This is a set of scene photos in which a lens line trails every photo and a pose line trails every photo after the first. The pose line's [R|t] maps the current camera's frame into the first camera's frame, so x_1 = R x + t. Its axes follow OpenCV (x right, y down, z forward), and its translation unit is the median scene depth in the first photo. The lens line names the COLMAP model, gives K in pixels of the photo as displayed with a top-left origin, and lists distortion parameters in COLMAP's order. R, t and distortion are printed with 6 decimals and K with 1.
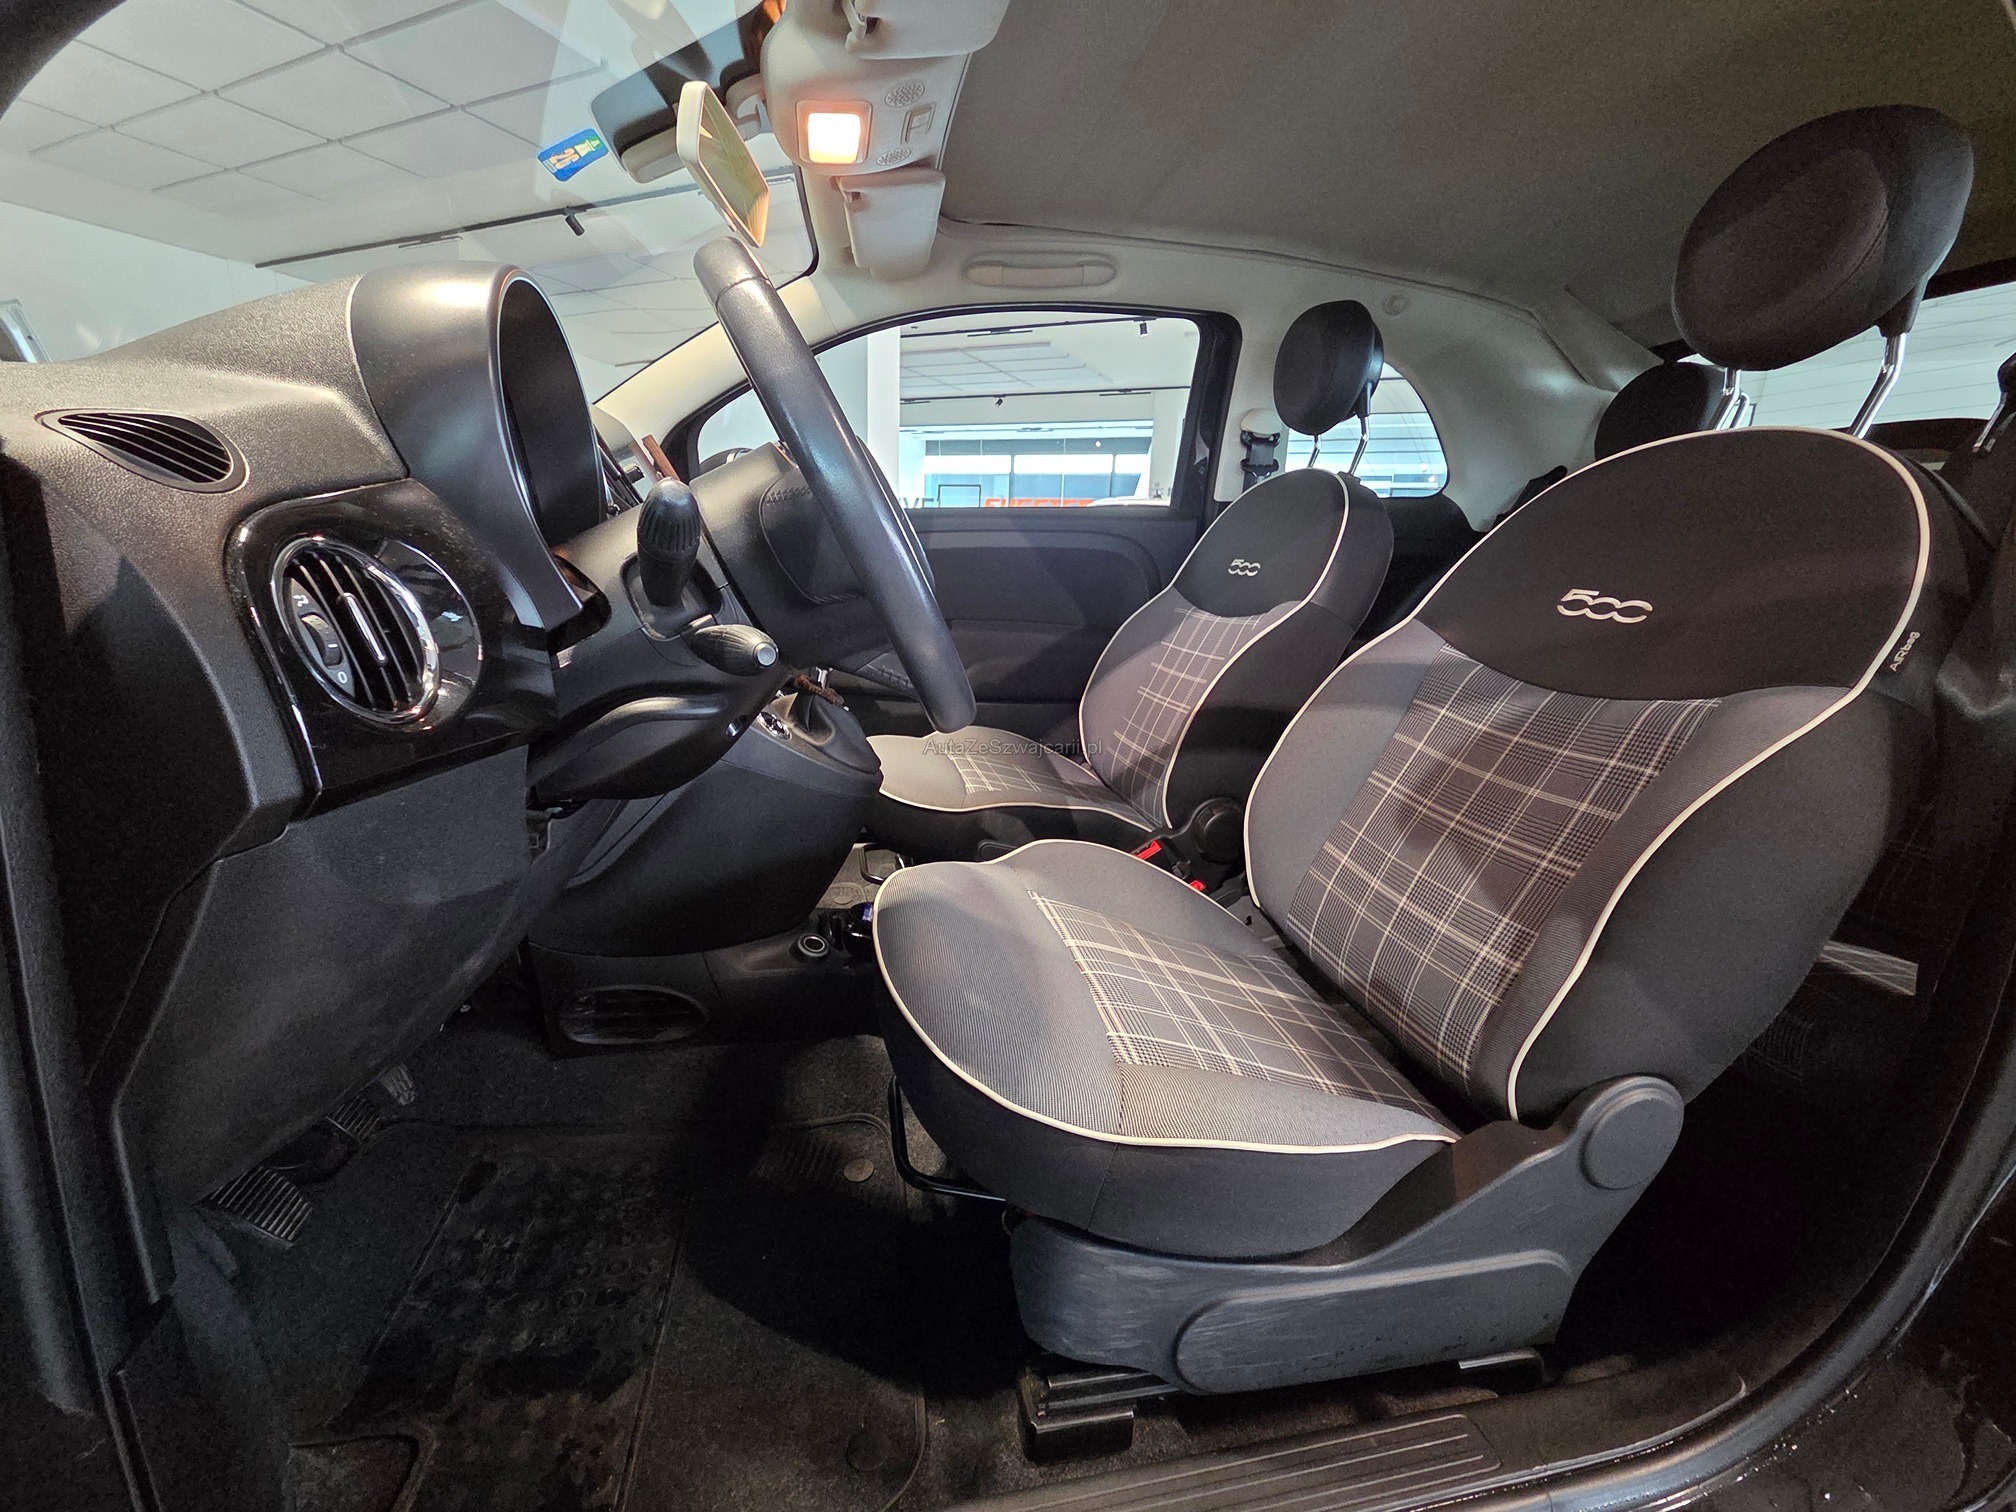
lens RADIAL K [[816.0, 0, 1007.9], [0, 816.0, 747.0], [0, 0, 1]] dist [-0.000040, -0.000224]
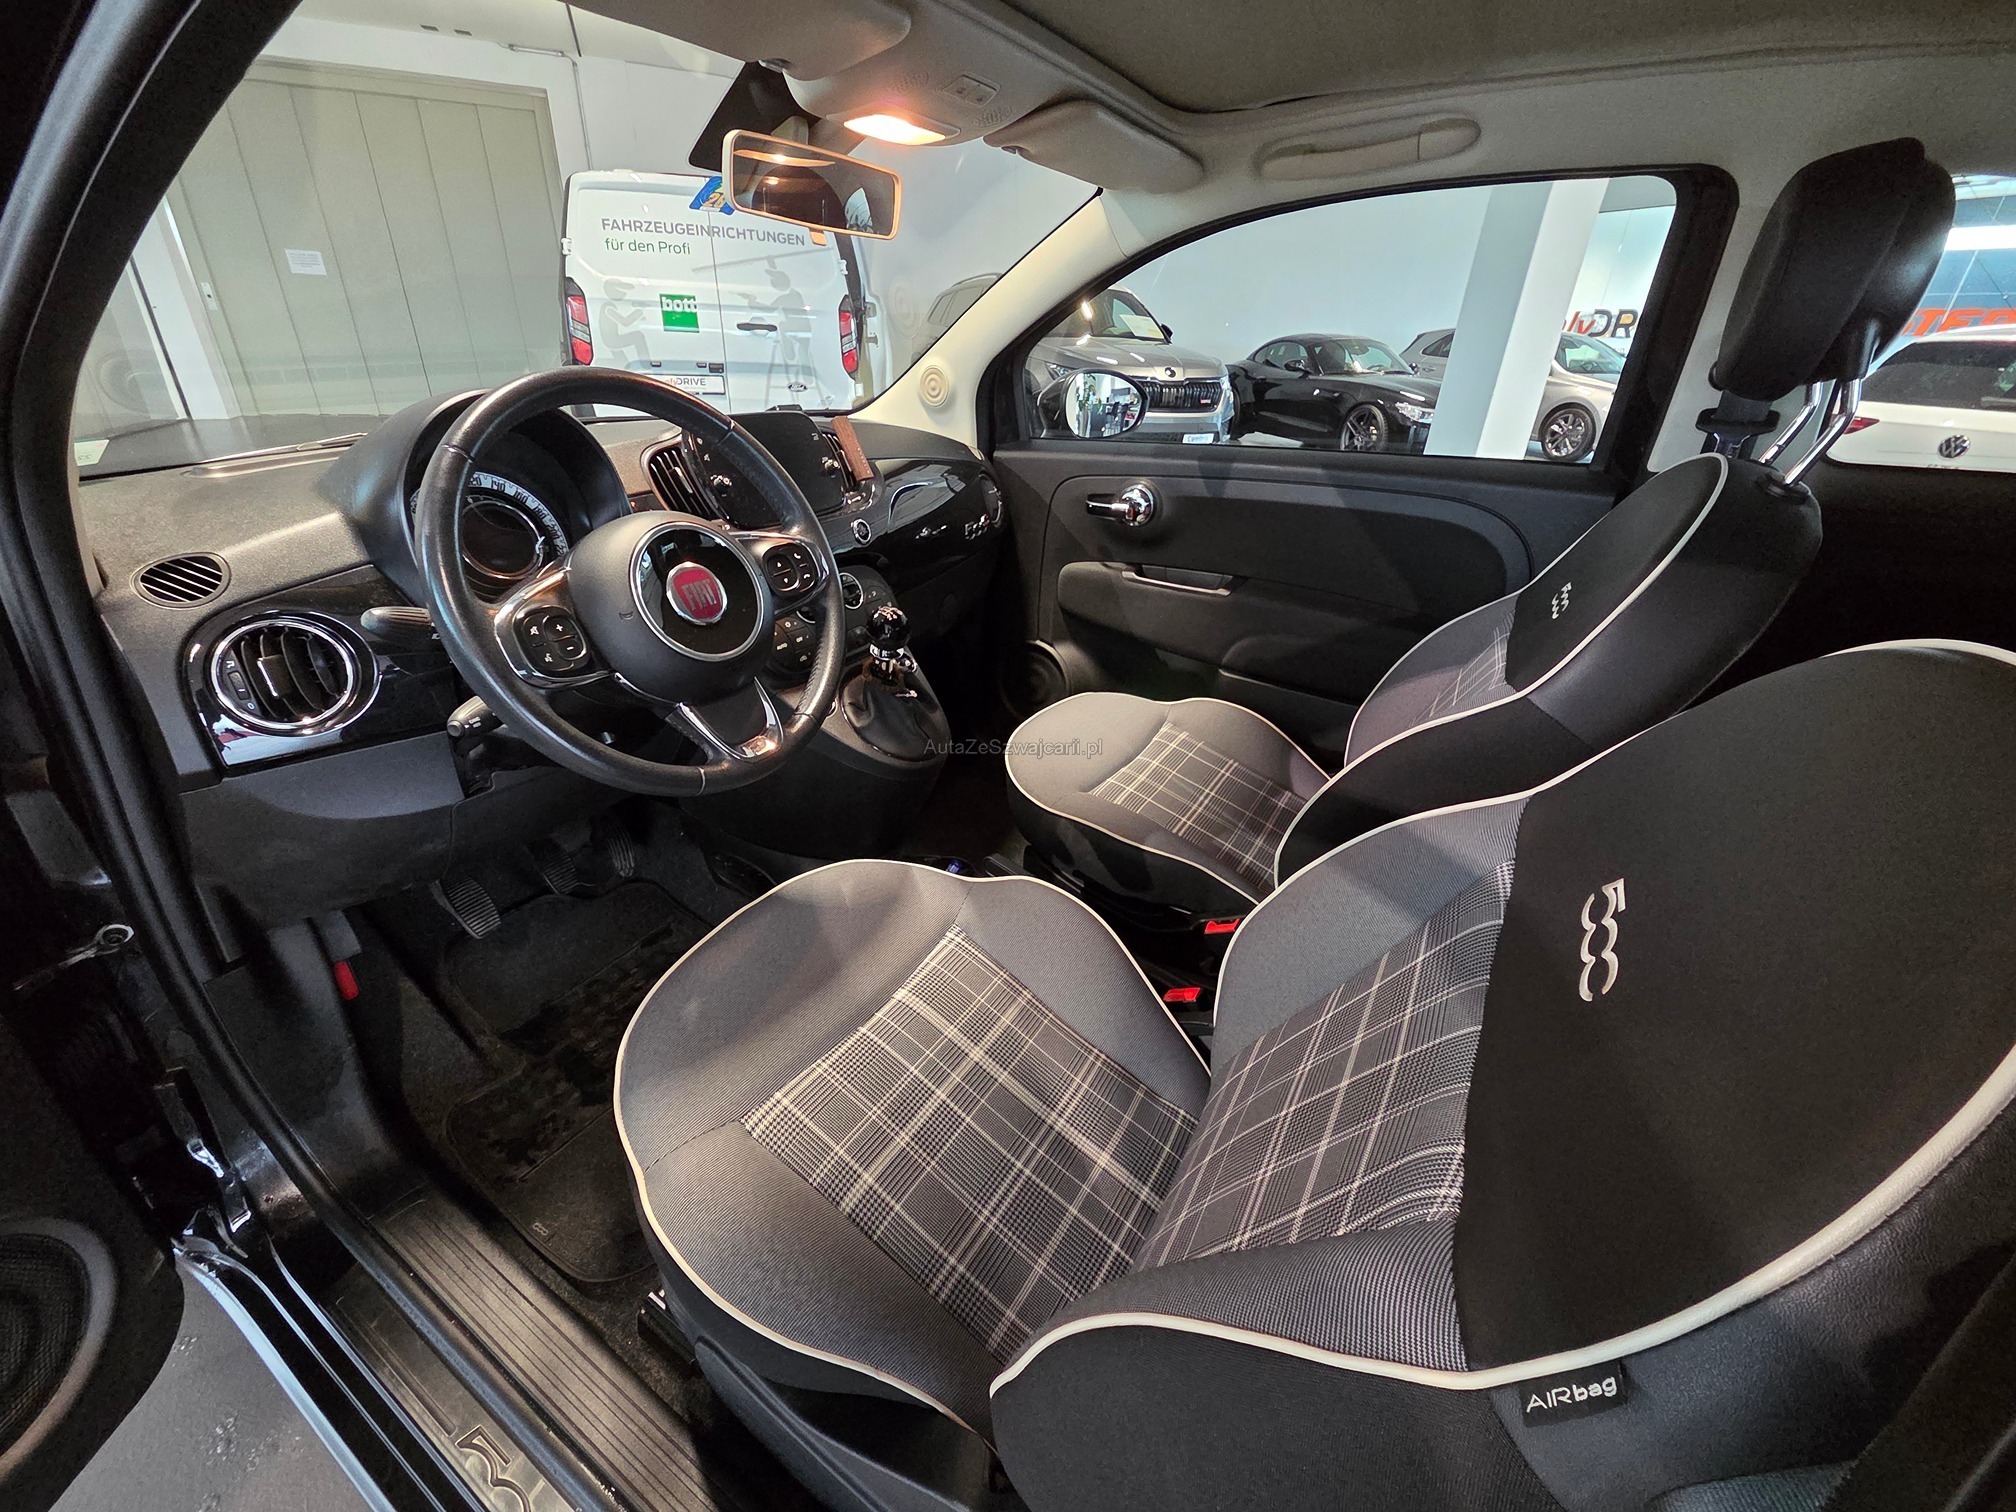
lens RADIAL K [[816.0, 0, 1007.9], [0, 816.0, 747.0], [0, 0, 1]] dist [-0.000040, -0.000224]
pose [[0.723765, 0.303443, -0.619747, 0.434015], [-0.176453, 0.949649, 0.258903, -0.211032], [0.667105, -0.078028, 0.740866, 0.207644]]
